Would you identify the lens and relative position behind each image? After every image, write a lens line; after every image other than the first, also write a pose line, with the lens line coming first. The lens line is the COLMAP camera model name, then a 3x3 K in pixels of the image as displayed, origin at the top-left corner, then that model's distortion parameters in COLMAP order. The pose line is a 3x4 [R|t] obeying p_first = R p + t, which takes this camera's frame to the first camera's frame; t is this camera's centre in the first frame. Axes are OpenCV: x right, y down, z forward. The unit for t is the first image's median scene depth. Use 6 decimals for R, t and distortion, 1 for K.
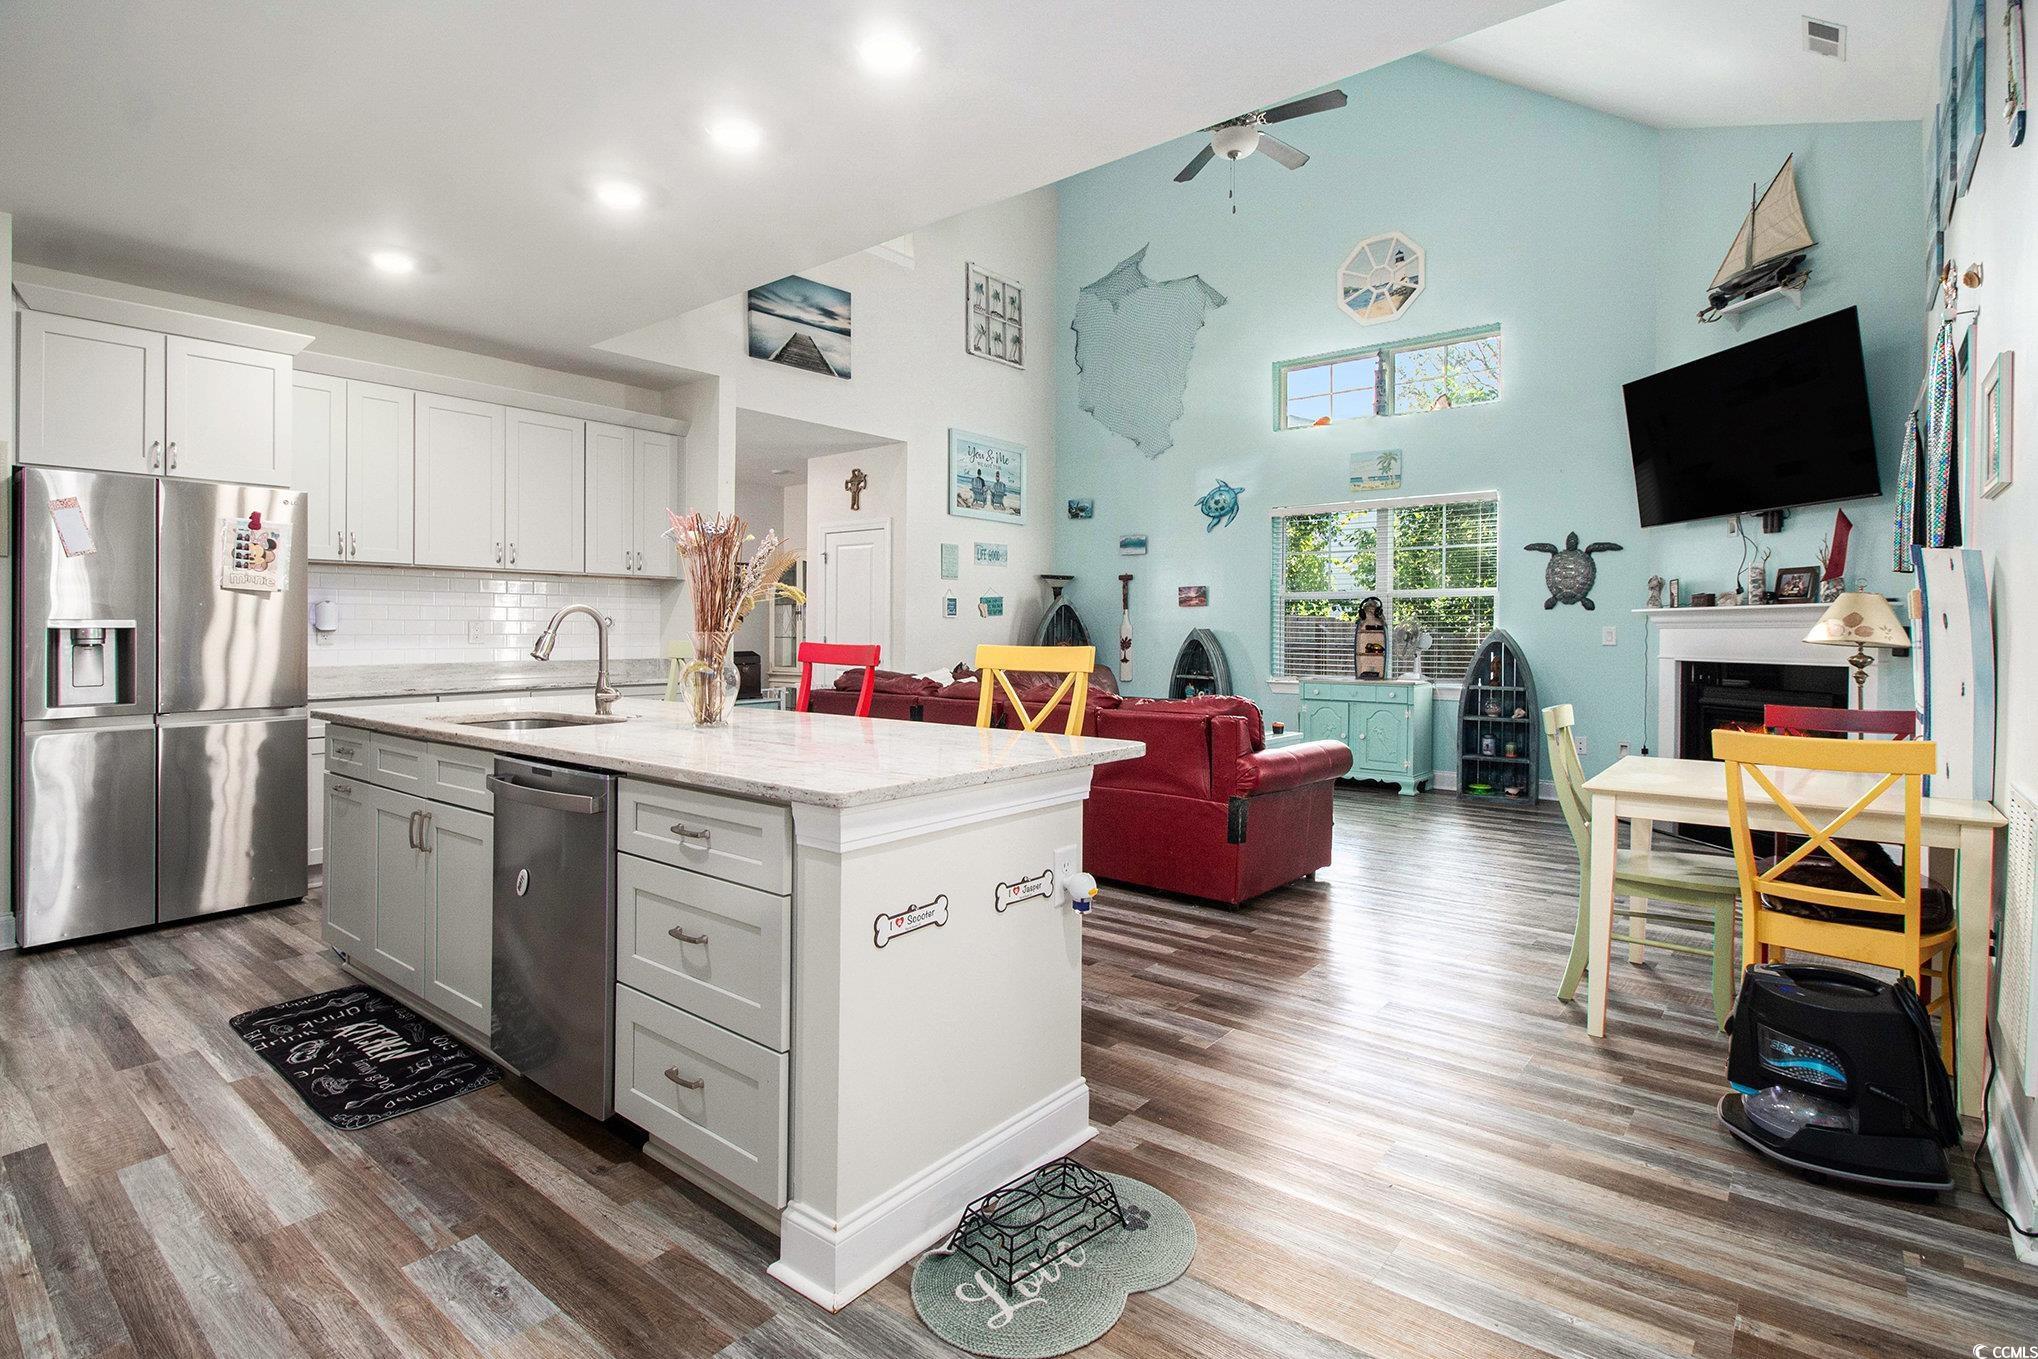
lens RADIAL K [[1007.8, 0, 1016.3], [0, 1007.8, 639.5], [0, 0, 1]] dist [-0.007773, -0.004876]
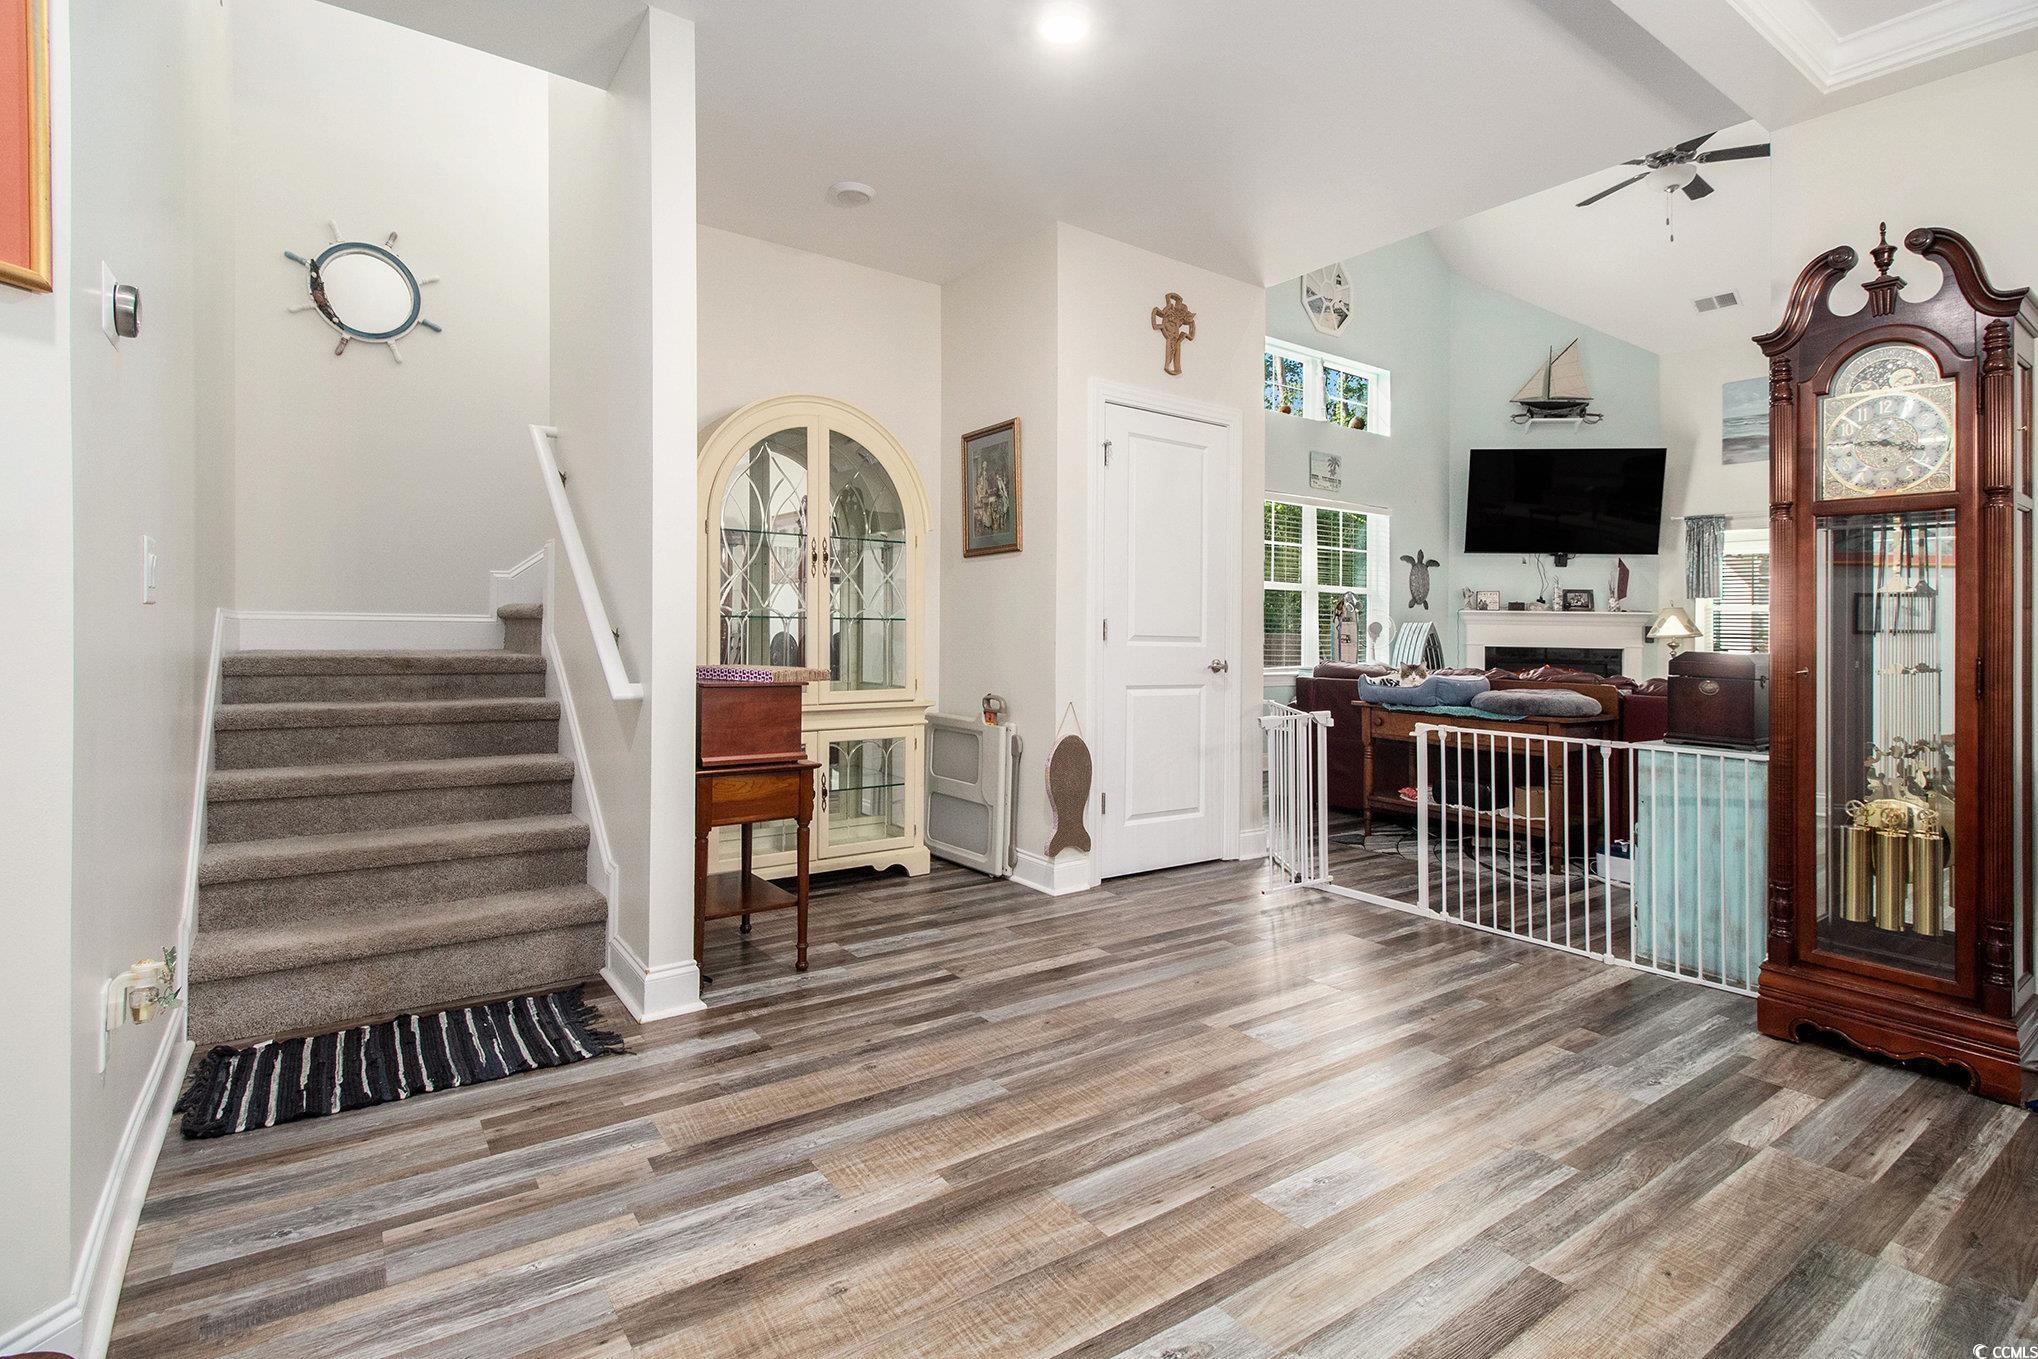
lens RADIAL K [[967.5, 0, 1034.6], [0, 967.5, 616.8], [0, 0, 1]] dist [-0.005248, -0.004132]
pose [[0.257008, 0.009937, 0.966358, -0.841025], [-0.008938, 0.999929, -0.007905, -0.005271], [-0.966368, -0.006605, 0.257078, 1.235902]]
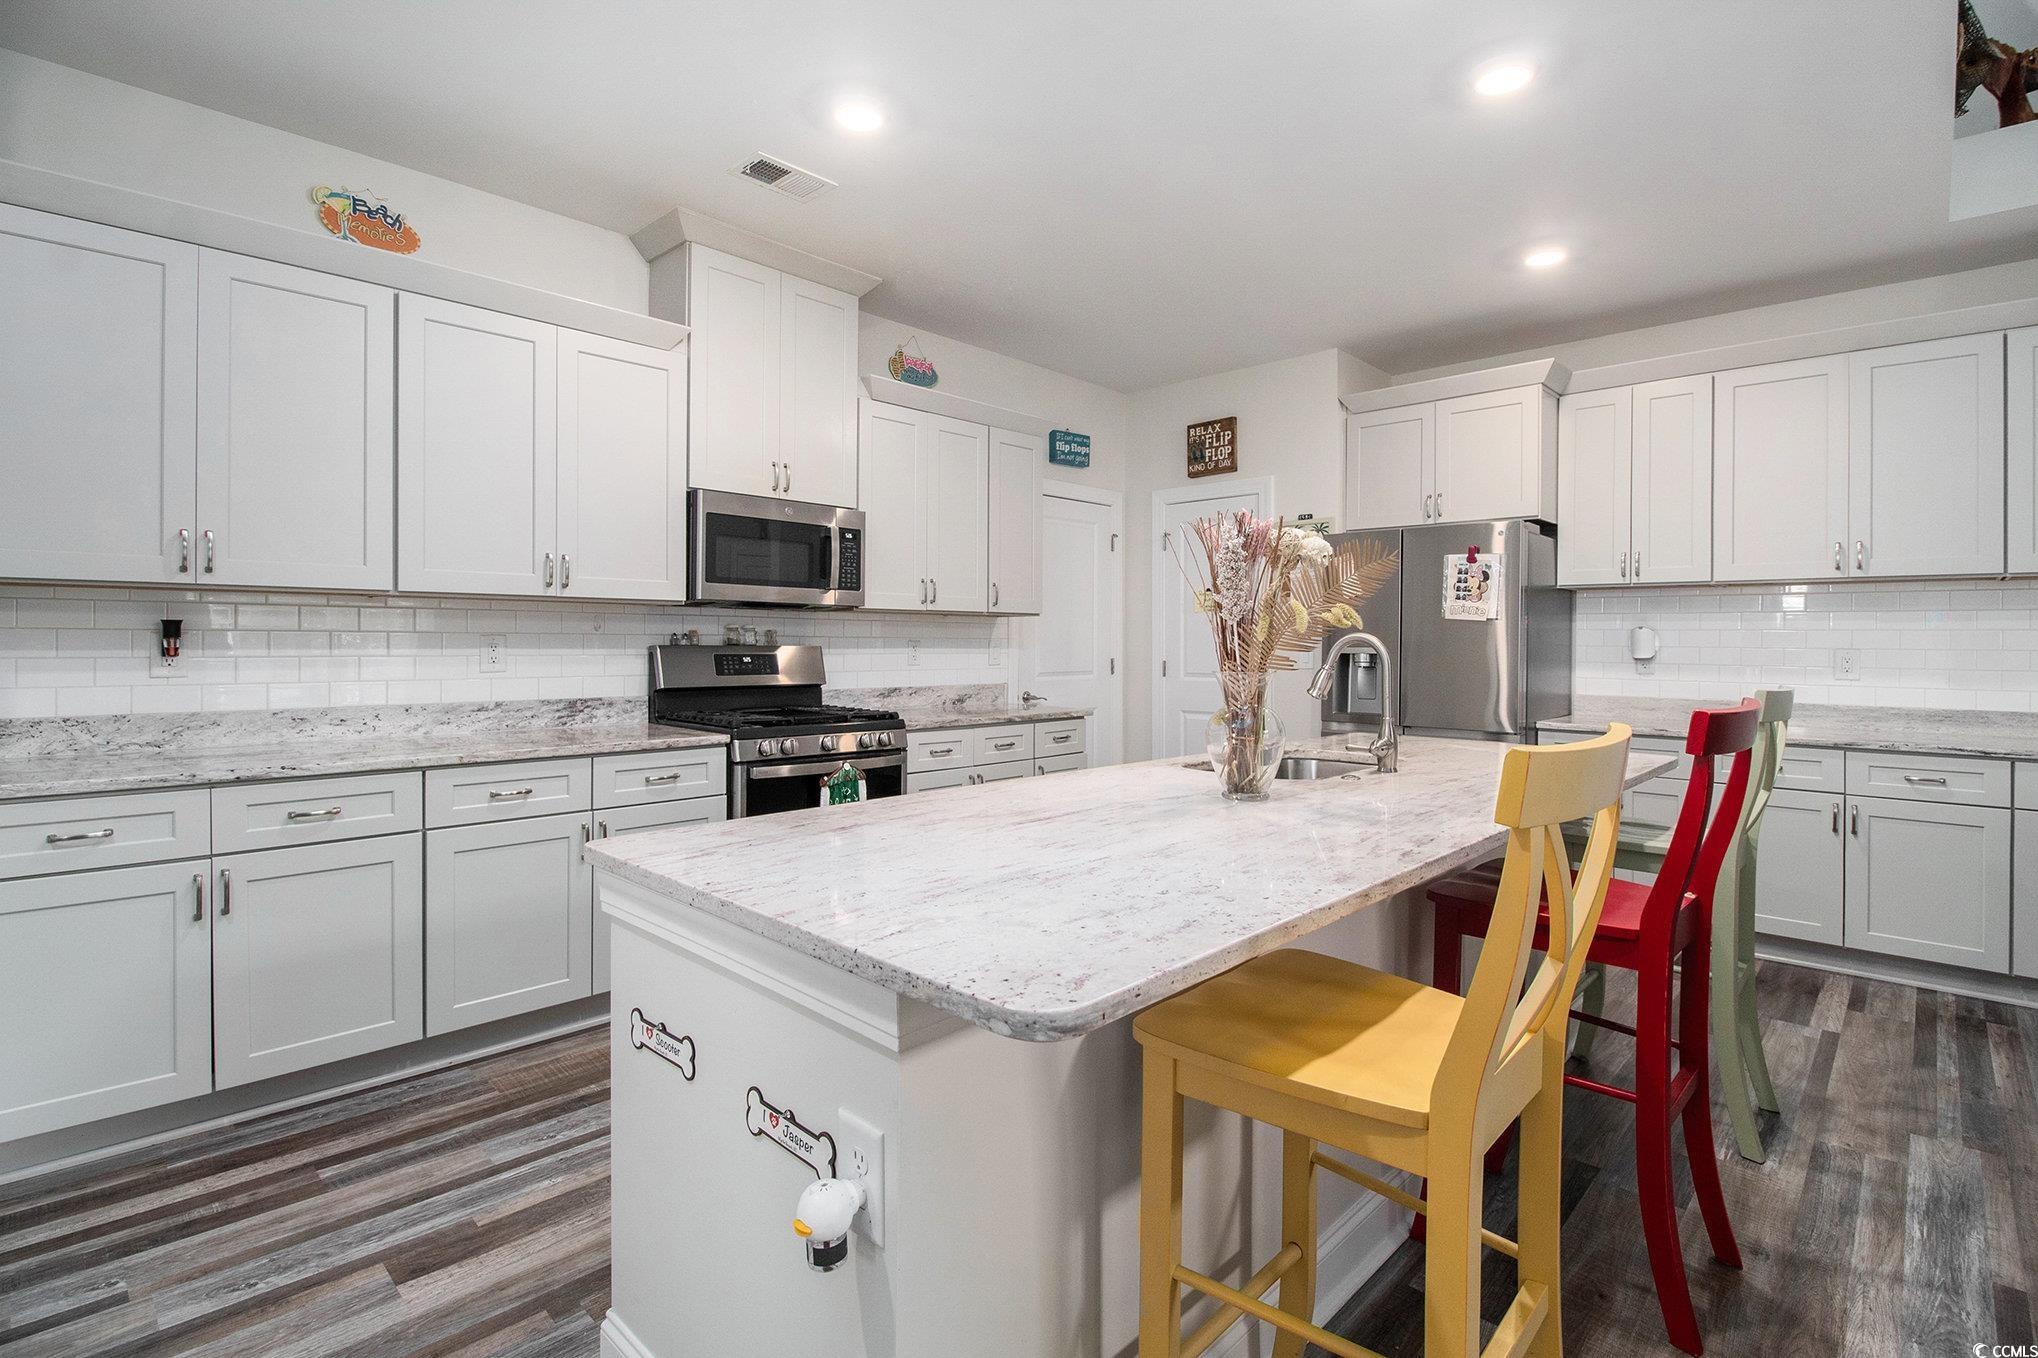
lens RADIAL K [[967.5, 0, 1047.1], [0, 967.5, 642.7], [0, 0, 1]] dist [-0.005248, -0.004132]
pose [[-0.056695, -0.005312, -0.998377, 0.181256], [-0.016451, 0.999855, -0.004385, -0.008688], [0.998256, 0.016176, -0.056774, 0.389125]]
